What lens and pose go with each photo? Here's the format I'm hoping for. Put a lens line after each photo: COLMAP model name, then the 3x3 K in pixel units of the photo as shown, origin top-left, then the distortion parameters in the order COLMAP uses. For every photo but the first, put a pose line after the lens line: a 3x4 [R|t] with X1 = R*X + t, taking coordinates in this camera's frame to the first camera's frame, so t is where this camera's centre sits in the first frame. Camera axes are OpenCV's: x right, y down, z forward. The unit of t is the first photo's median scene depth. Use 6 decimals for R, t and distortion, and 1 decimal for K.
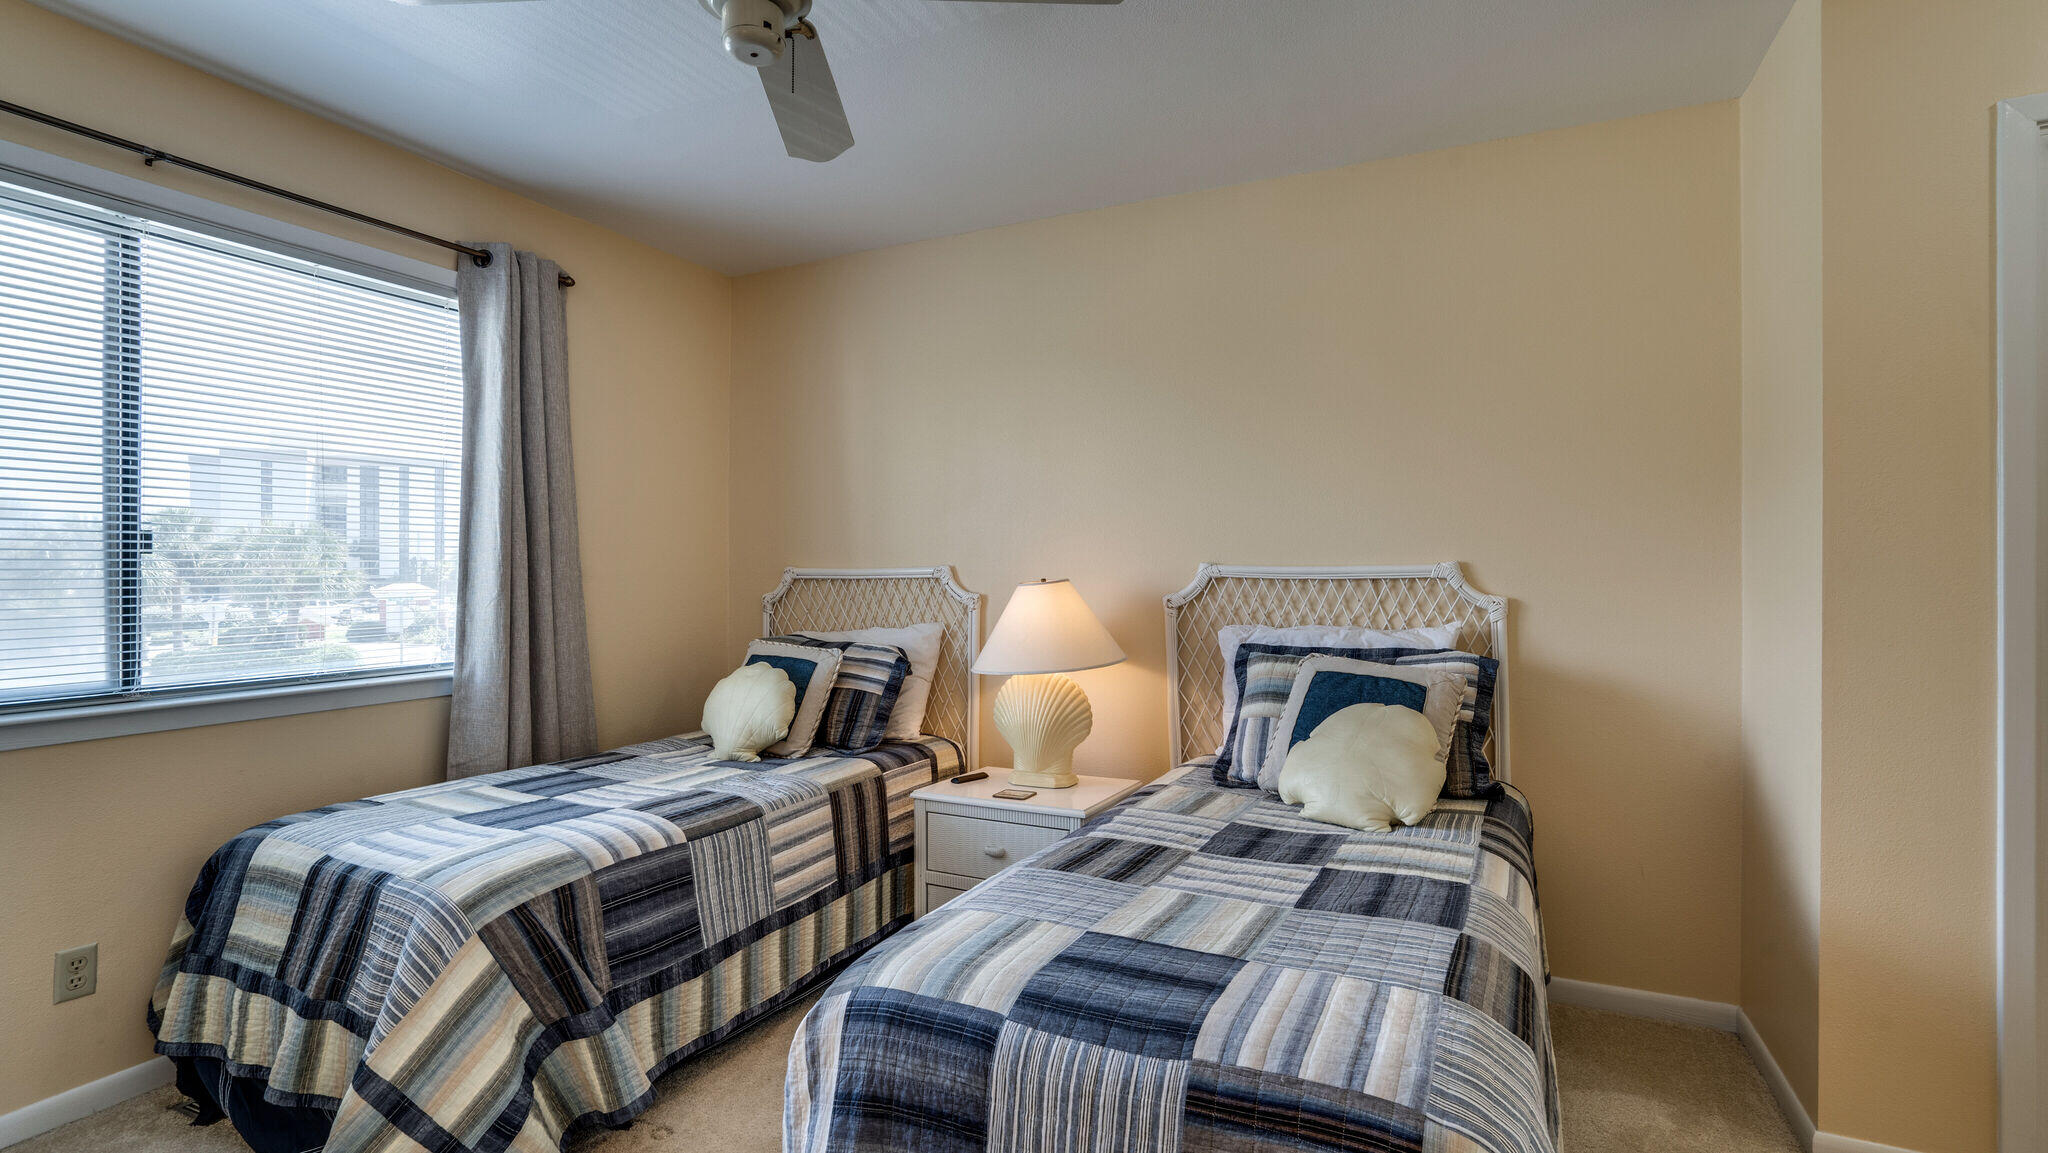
lens RADIAL K [[948.7, 0, 1018.0], [0, 948.7, 583.8], [0, 0, 1]] dist [-0.048538, 0.023220]
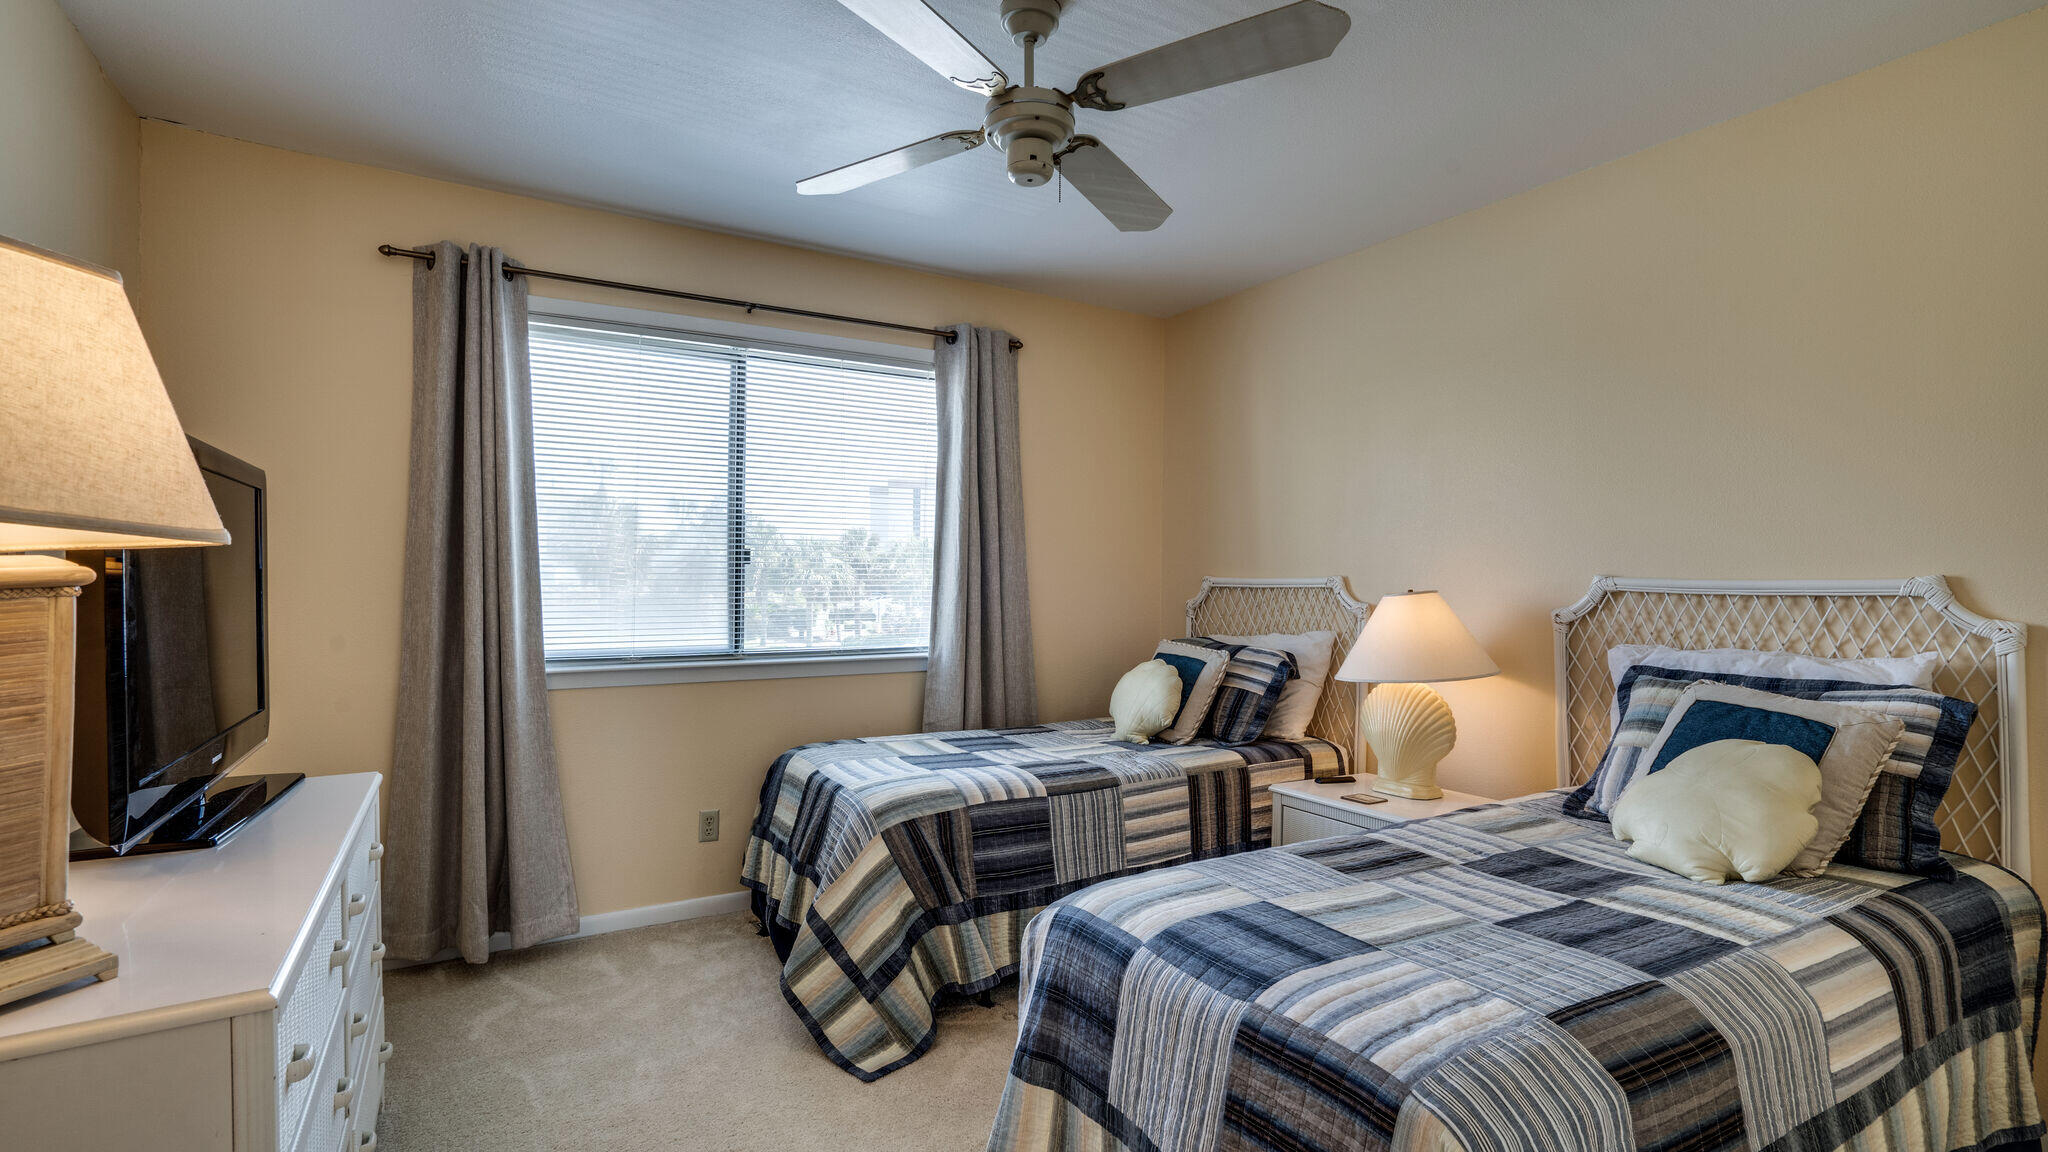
lens RADIAL K [[942.7, 0, 1025.8], [0, 942.7, 599.4], [0, 0, 1]] dist [-0.074767, 0.050154]
pose [[0.842134, 0.020546, -0.538877, 0.296428], [-0.016153, 0.999787, 0.012875, -0.001525], [0.539027, -0.002138, 0.842286, -0.063808]]
